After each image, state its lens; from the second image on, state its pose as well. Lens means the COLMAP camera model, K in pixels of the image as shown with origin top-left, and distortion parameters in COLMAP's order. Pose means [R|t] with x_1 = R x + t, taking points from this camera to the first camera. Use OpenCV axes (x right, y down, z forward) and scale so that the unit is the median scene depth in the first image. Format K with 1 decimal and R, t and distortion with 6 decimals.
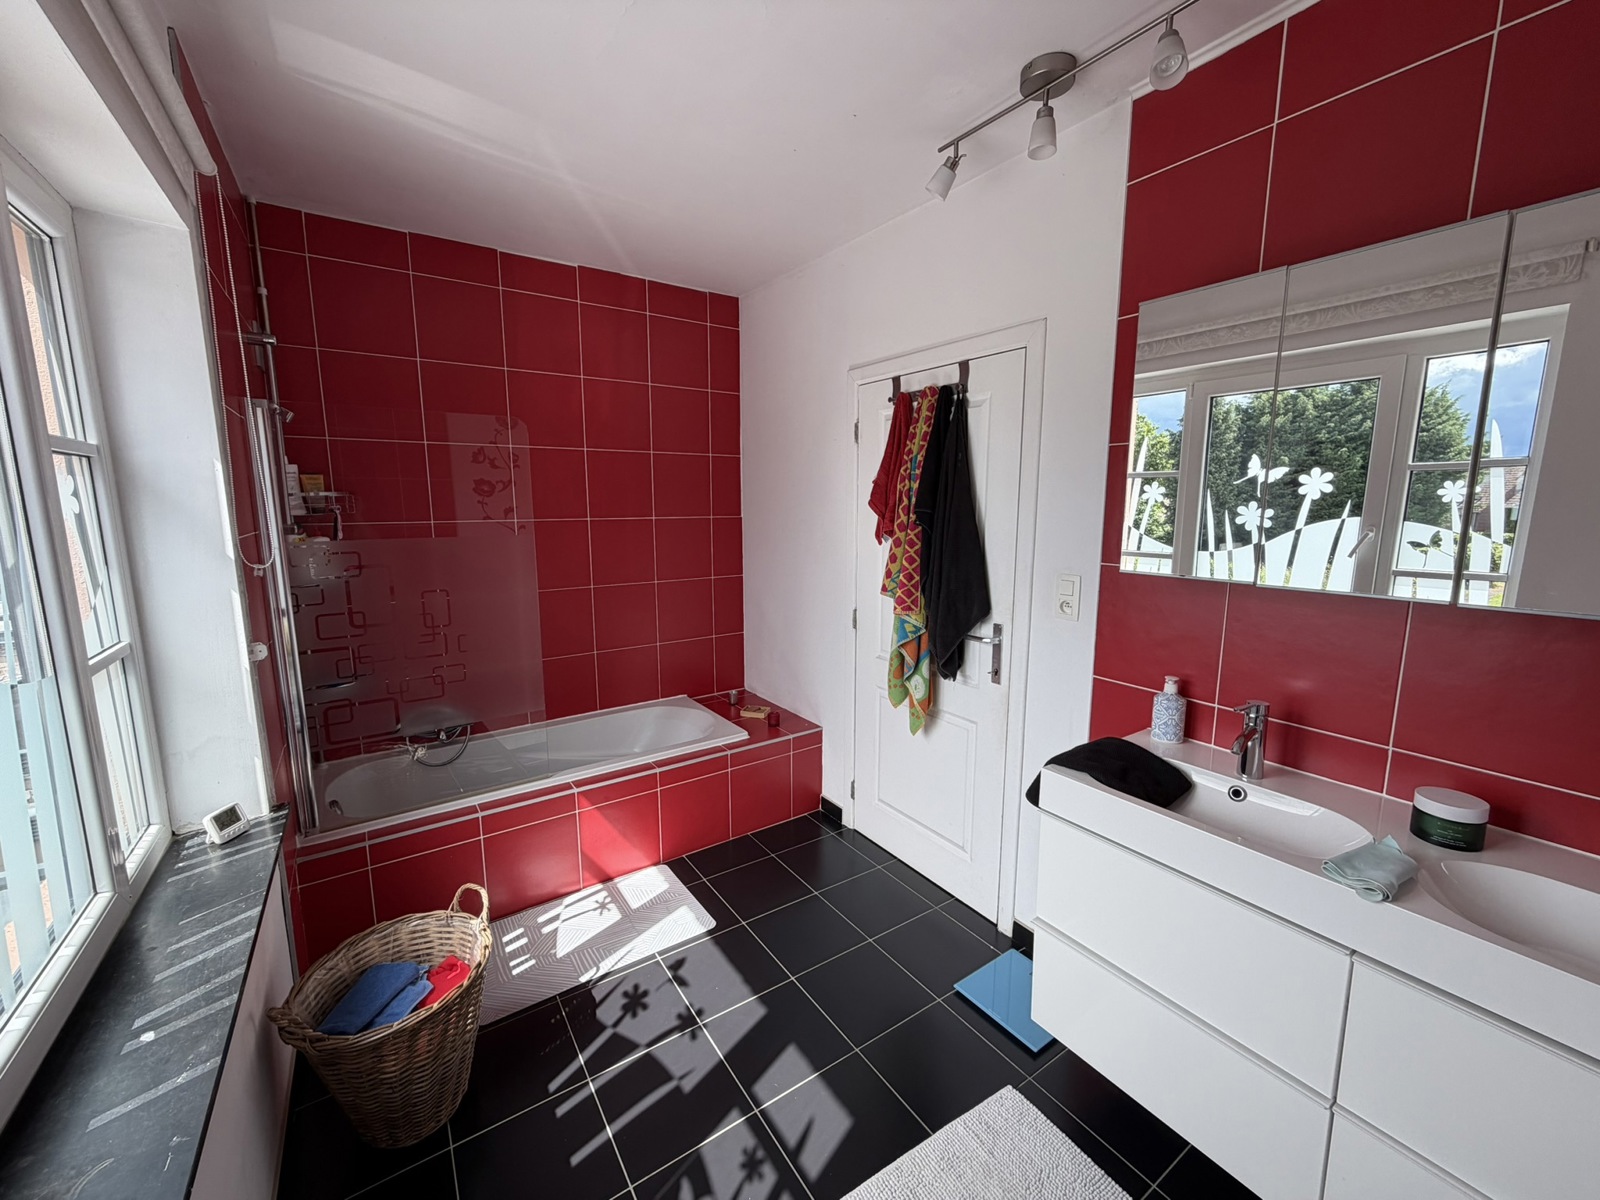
lens RADIAL K [[638.4, 0, 797.3], [0, 638.4, 597.4], [0, 0, 1]] dist [0.001397, -0.000309]
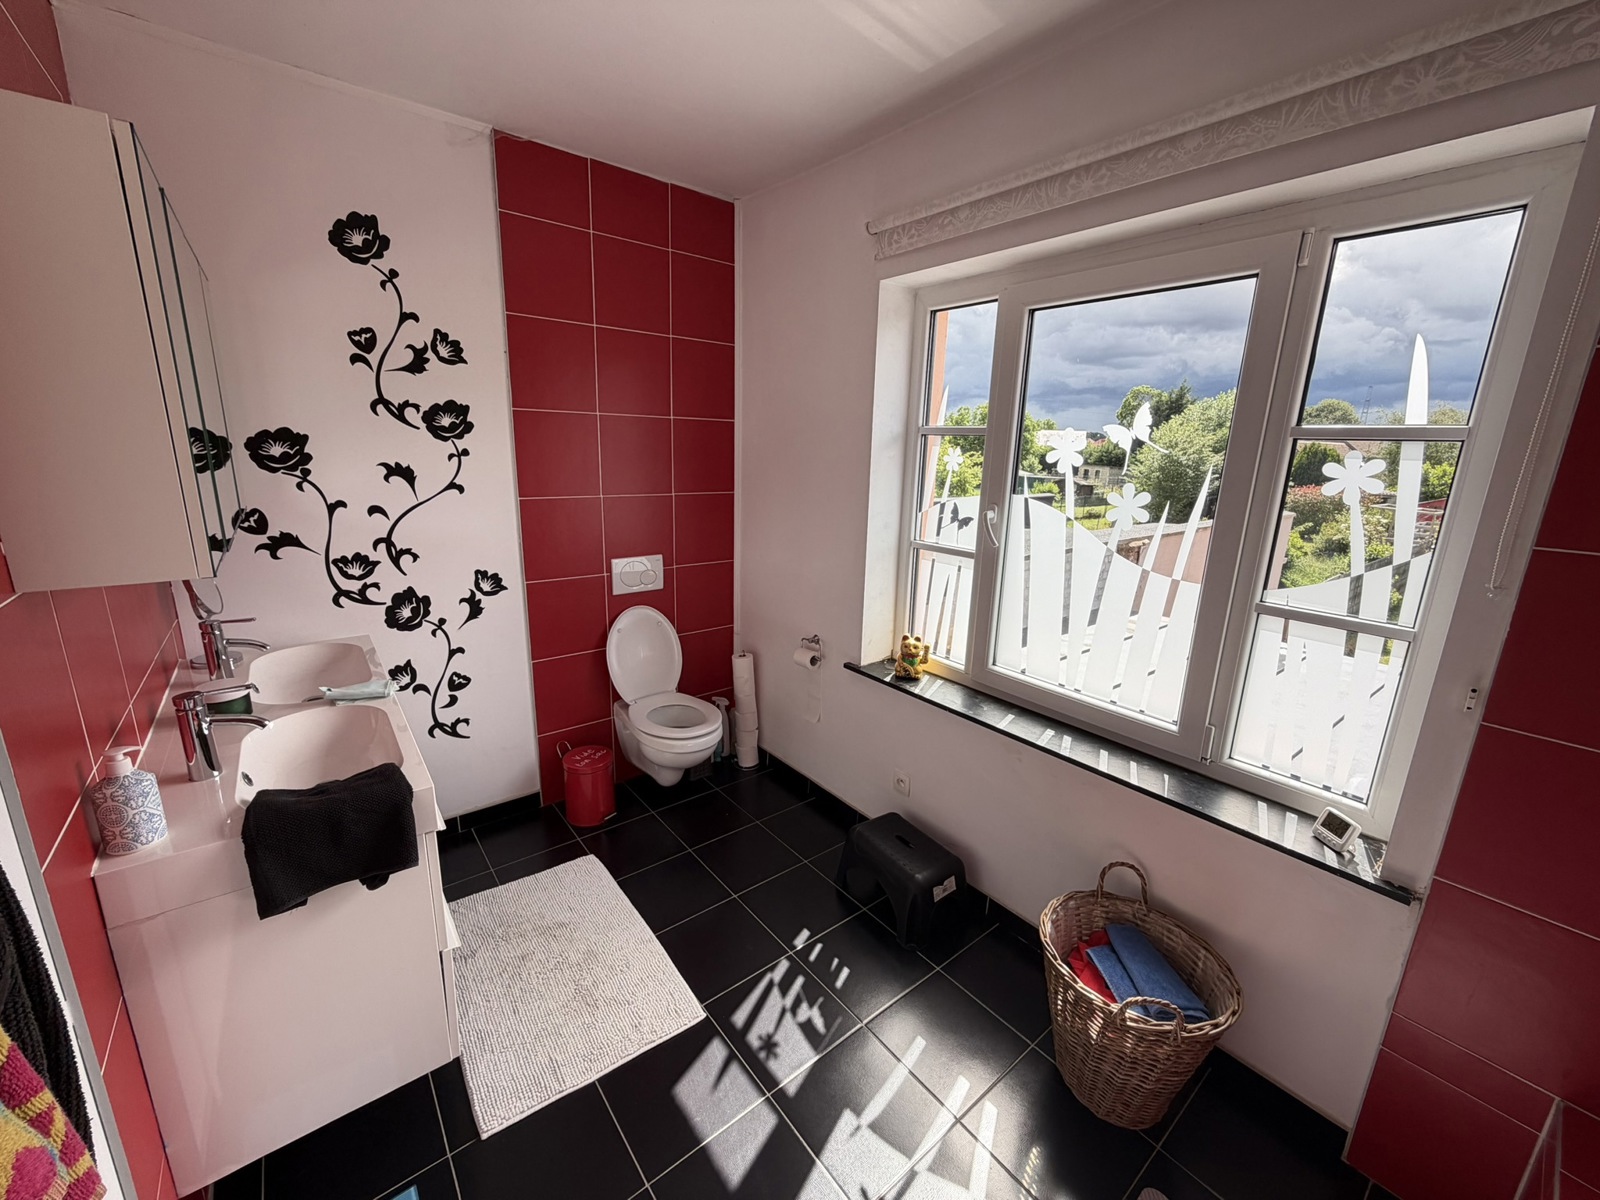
lens RADIAL K [[638.4, 0, 797.3], [0, 638.4, 597.4], [0, 0, 1]] dist [0.001397, -0.000309]
pose [[-0.996569, -0.003381, -0.082695, -0.023507], [-0.034629, 0.924540, 0.379510, -0.303578], [0.075171, 0.381071, -0.921485, 1.734540]]
